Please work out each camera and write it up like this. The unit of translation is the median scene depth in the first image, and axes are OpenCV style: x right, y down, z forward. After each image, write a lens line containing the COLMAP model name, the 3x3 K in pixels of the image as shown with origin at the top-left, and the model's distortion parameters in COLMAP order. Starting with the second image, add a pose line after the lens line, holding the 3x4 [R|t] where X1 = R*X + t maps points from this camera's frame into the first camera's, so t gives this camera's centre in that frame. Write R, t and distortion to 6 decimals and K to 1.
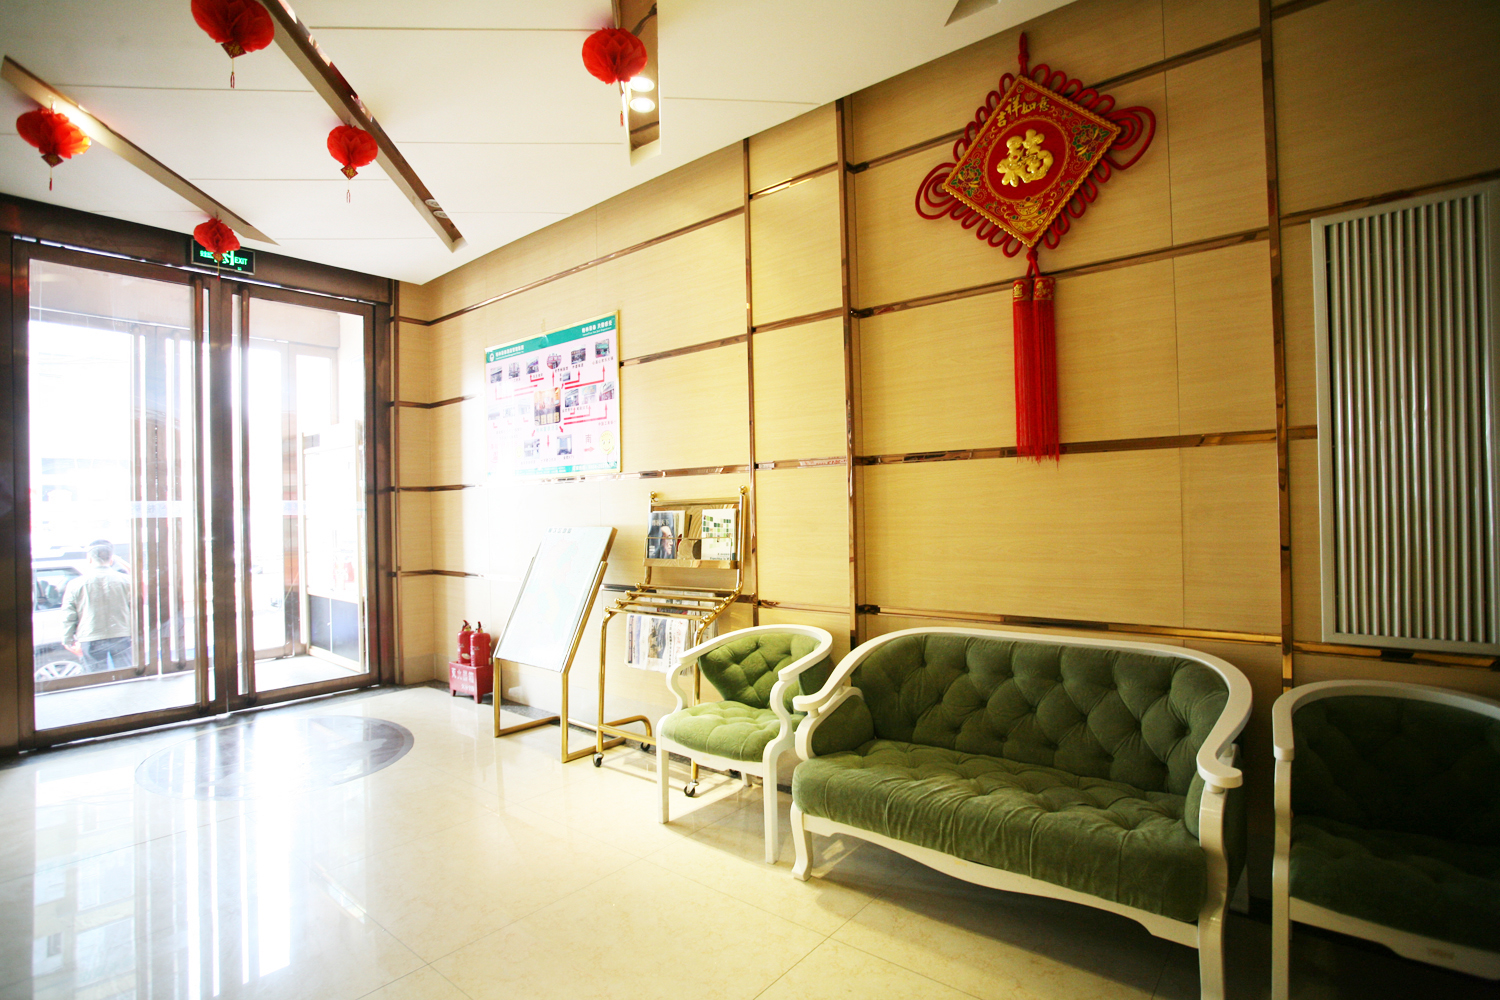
lens RADIAL K [[779.1, 0, 750.0], [0, 779.1, 500.0], [0, 0, 1]] dist [-0.024222, 0.000088]
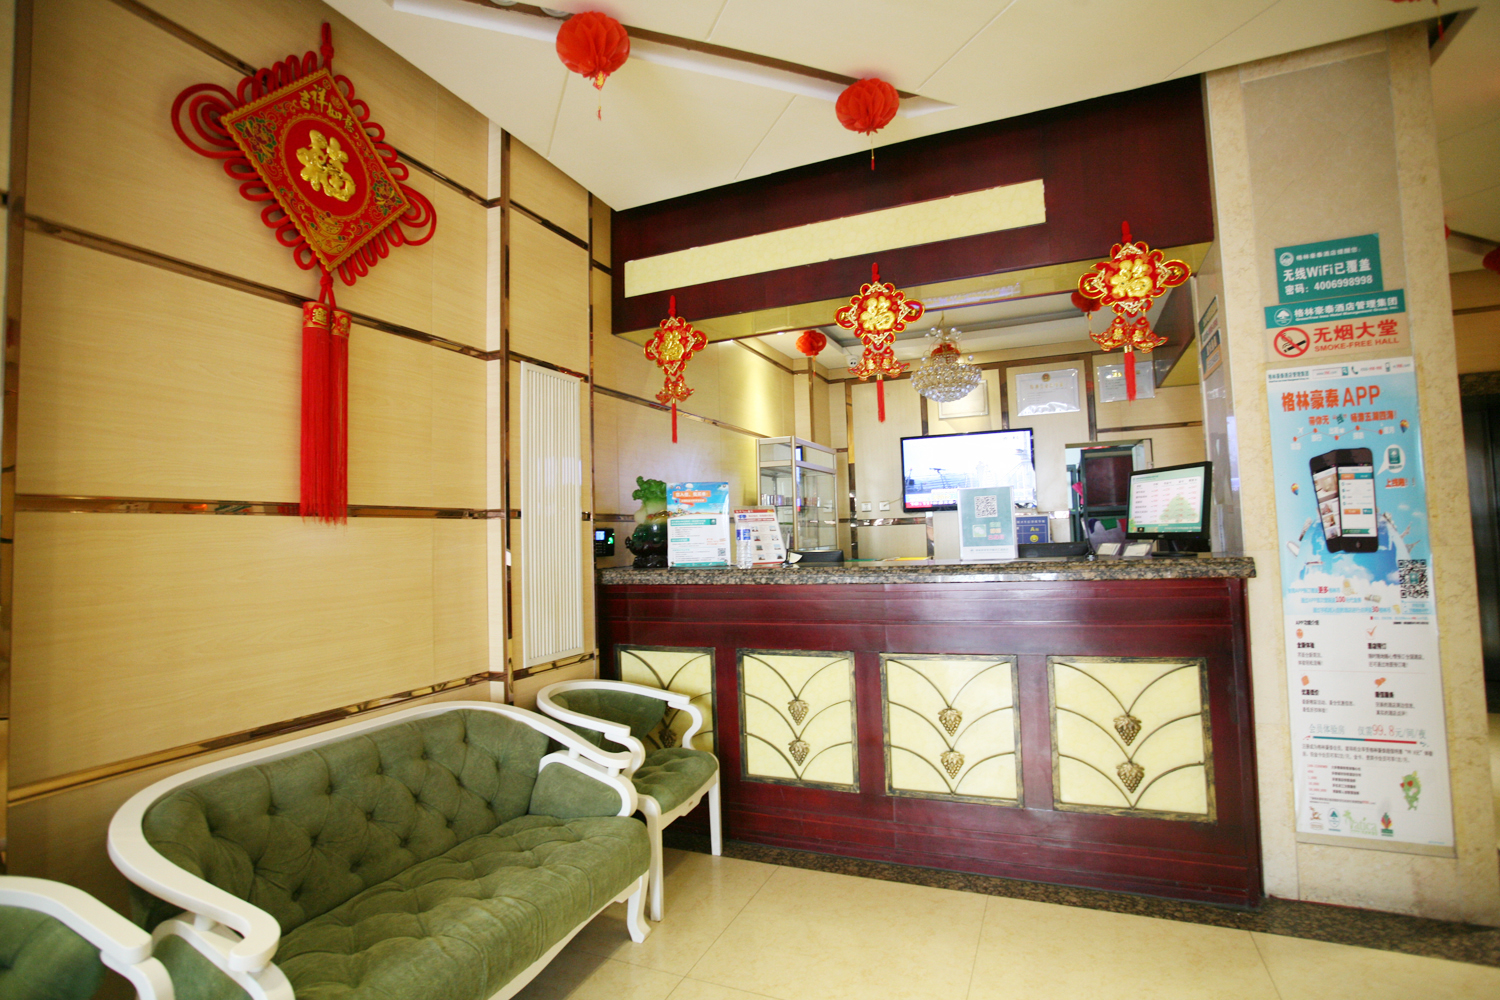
lens RADIAL K [[764.9, 0, 750.0], [0, 764.9, 500.0], [0, 0, 1]] dist [-0.002378, -0.000835]
pose [[-0.285769, 0.080014, 0.954952, -0.548891], [0.030170, 0.996765, -0.074490, 0.000031], [-0.957824, 0.007524, -0.287259, 0.799963]]
